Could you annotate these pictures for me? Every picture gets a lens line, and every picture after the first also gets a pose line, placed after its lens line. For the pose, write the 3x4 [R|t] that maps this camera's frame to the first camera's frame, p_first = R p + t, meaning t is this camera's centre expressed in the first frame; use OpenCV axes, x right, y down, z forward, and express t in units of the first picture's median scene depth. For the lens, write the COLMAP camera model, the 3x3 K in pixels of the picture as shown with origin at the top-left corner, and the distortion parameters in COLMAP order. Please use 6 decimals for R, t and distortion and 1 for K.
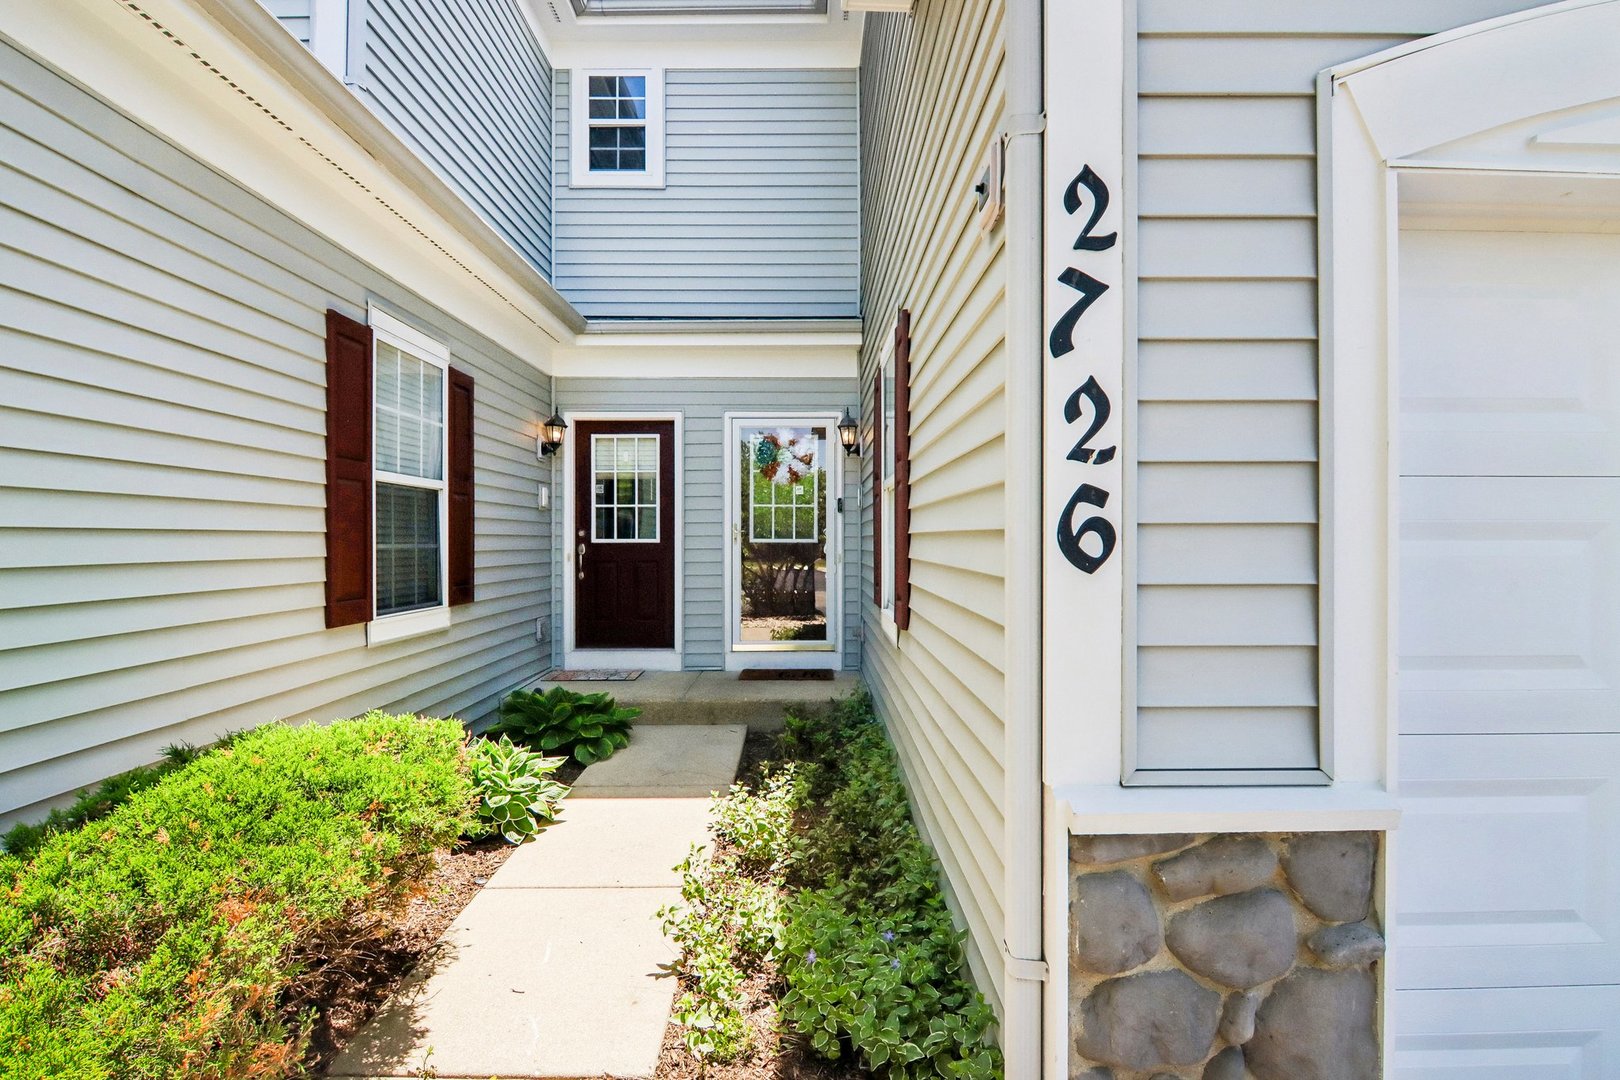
lens RADIAL K [[846.3, 0, 813.6], [0, 846.3, 548.0], [0, 0, 1]] dist [0.000893, -0.015212]
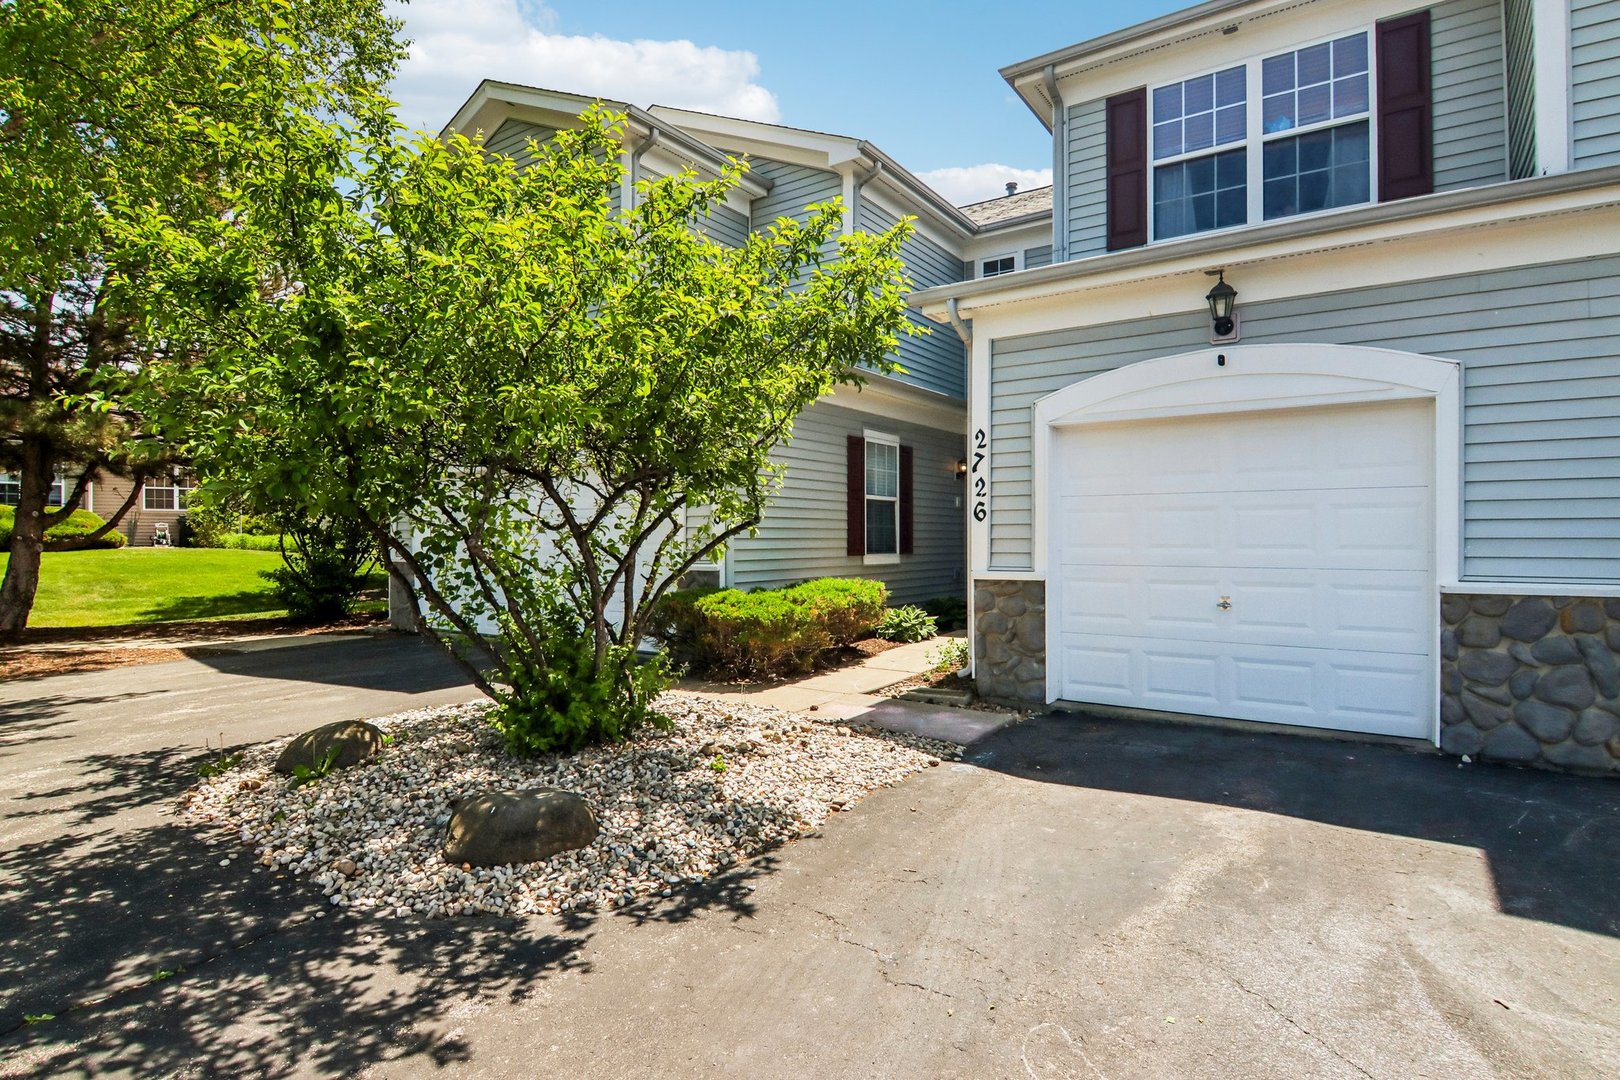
lens RADIAL K [[846.3, 0, 813.6], [0, 846.3, 548.0], [0, 0, 1]] dist [0.000893, -0.015212]
pose [[0.823481, 0.004040, -0.567330, 1.888185], [-0.002383, 0.999990, 0.003663, 0.136626], [0.567339, -0.001664, 0.823482, -2.789350]]
